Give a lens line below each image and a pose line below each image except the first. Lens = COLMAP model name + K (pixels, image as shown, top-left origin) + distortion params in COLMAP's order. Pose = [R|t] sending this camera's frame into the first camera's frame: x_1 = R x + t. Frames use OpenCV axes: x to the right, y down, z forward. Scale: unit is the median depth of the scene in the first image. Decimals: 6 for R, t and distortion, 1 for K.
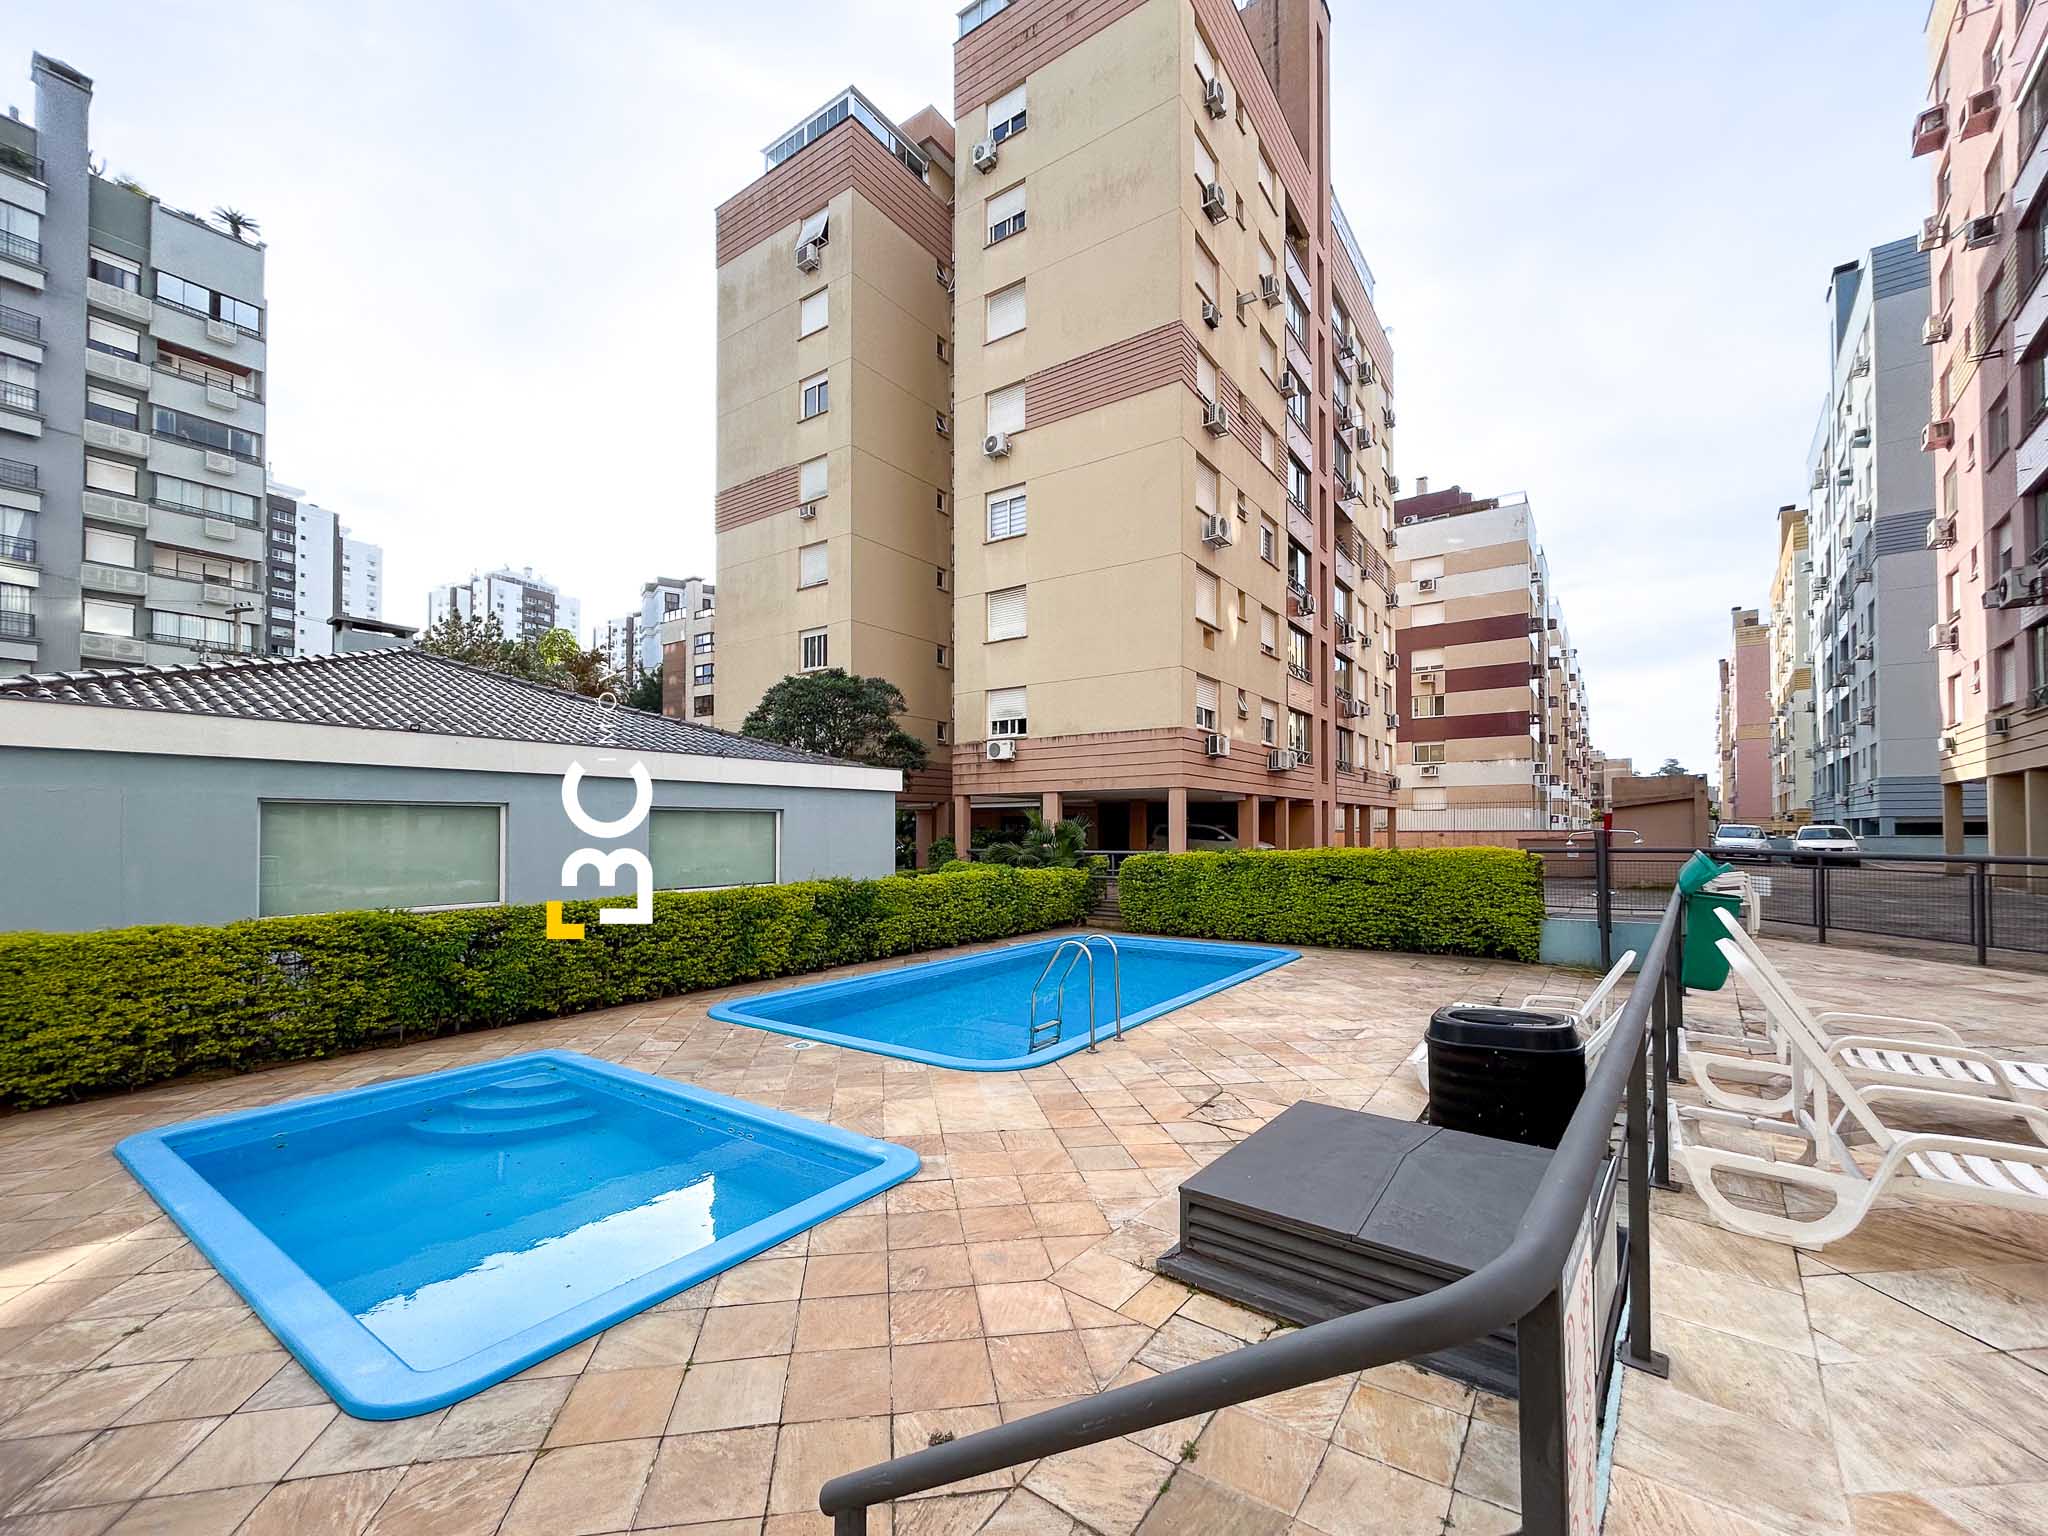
lens RADIAL K [[815.5, 0, 1024.3], [0, 815.5, 825.9], [0, 0, 1]] dist [-0.003836, -0.000560]
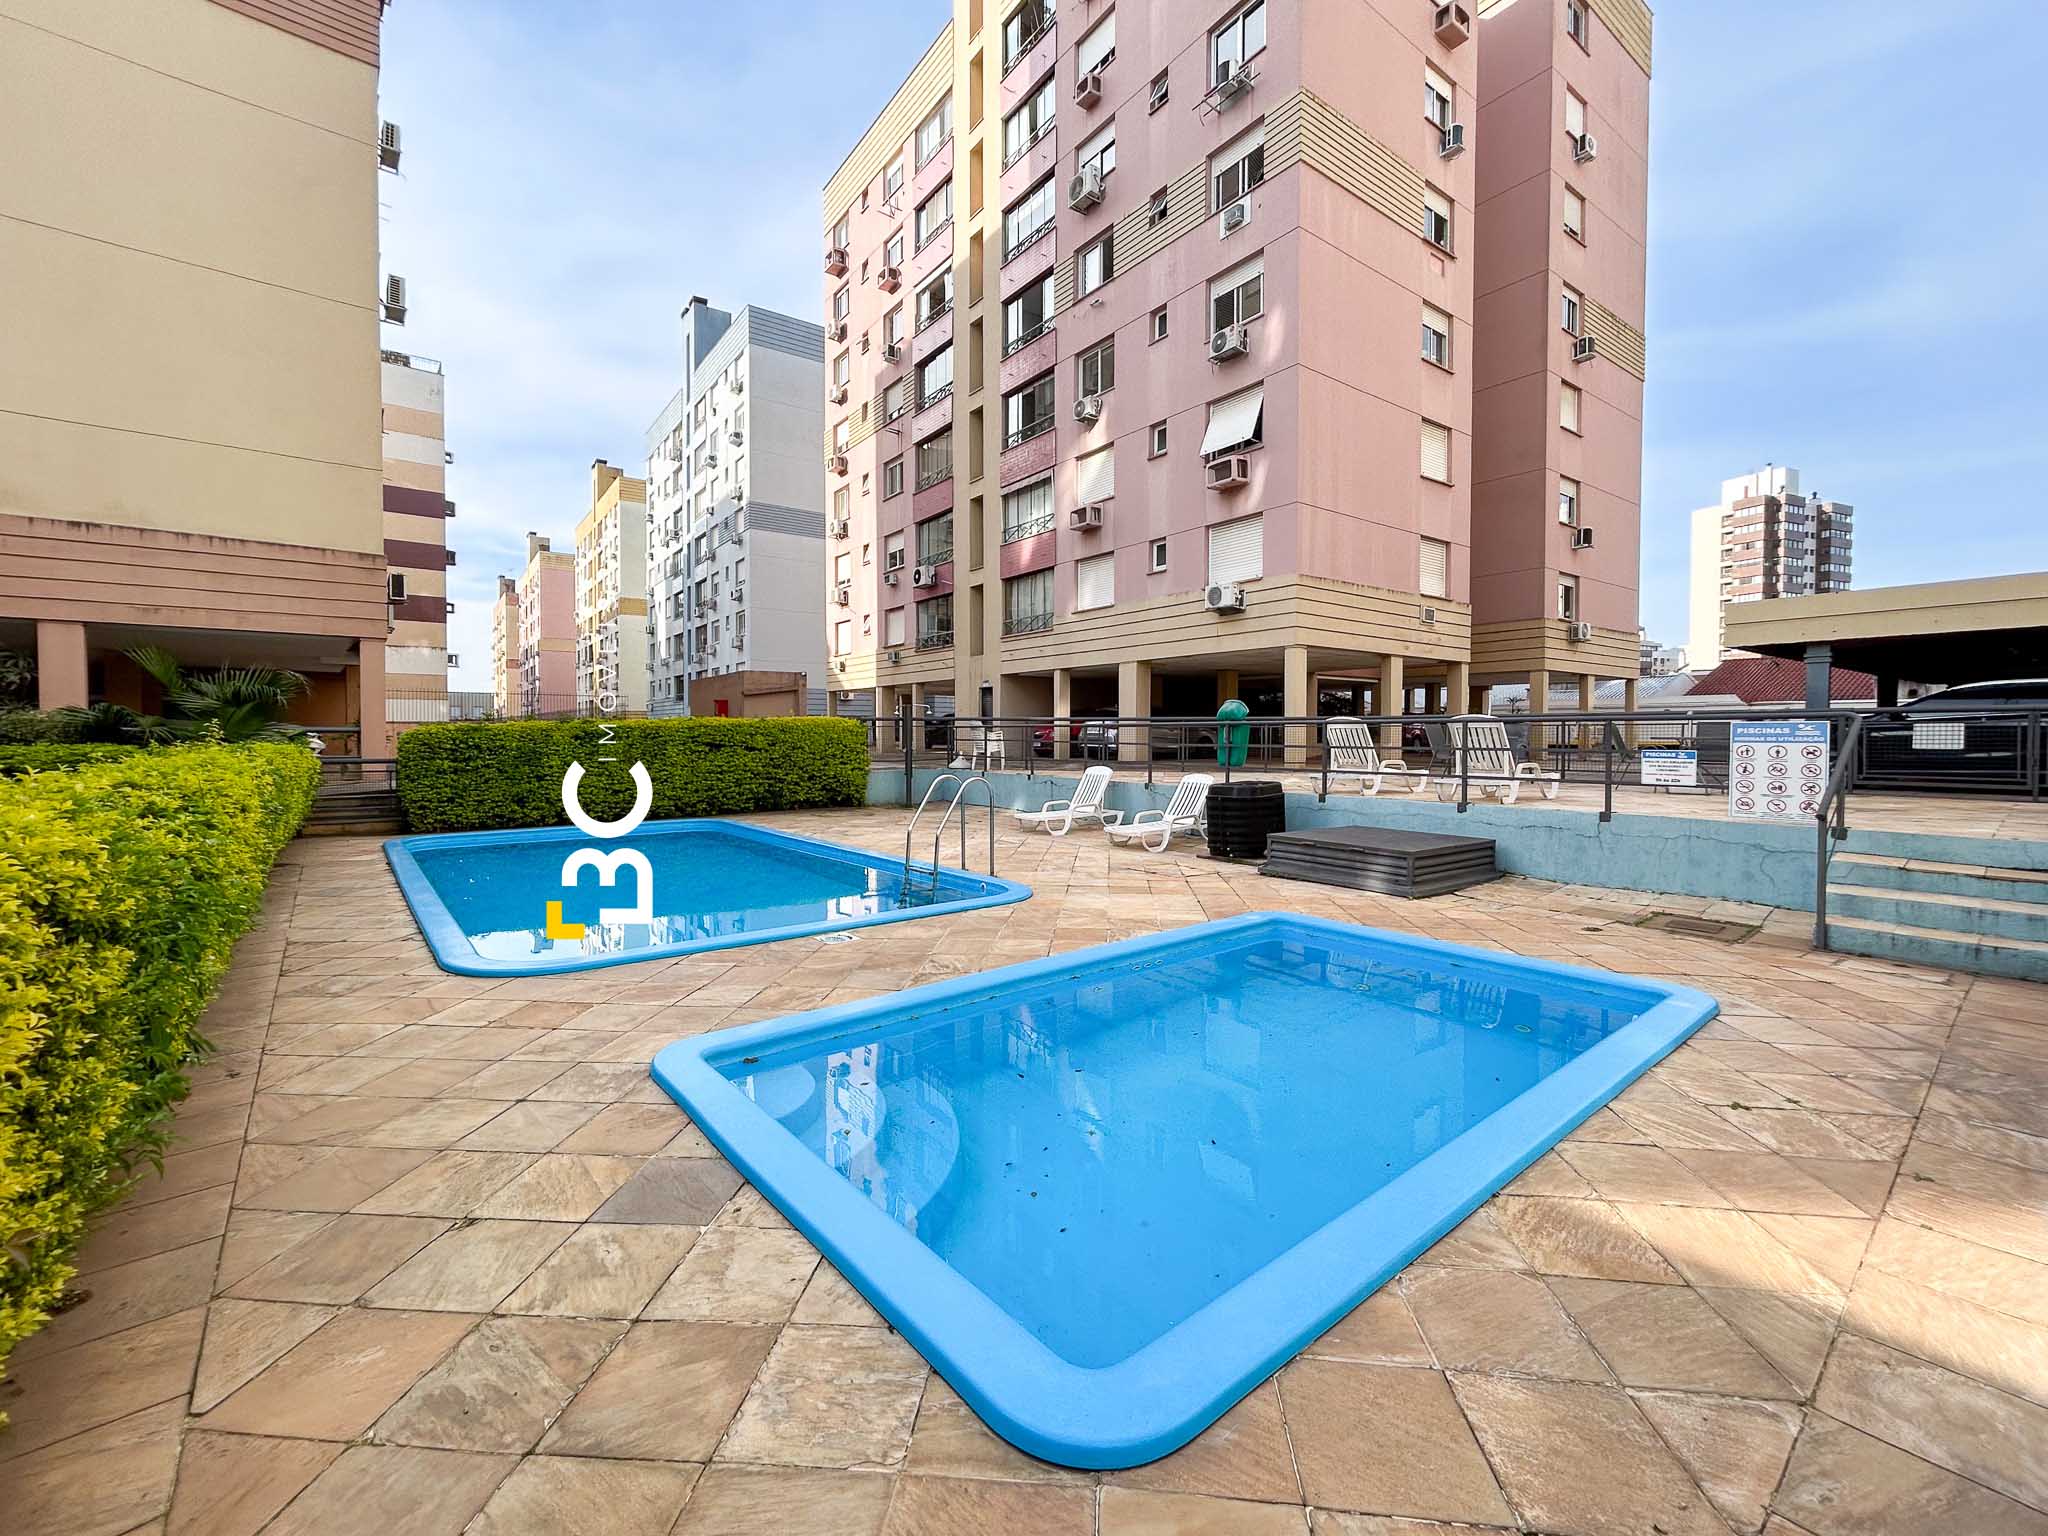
lens RADIAL K [[828.7, 0, 1024.1], [0, 828.7, 742.6], [0, 0, 1]] dist [0.002470, 0.000333]
pose [[0.296194, -0.008476, 0.955090, -0.348897], [-0.009538, 0.999885, 0.011831, 0.031365], [-0.955080, -0.012614, 0.296079, 0.233673]]
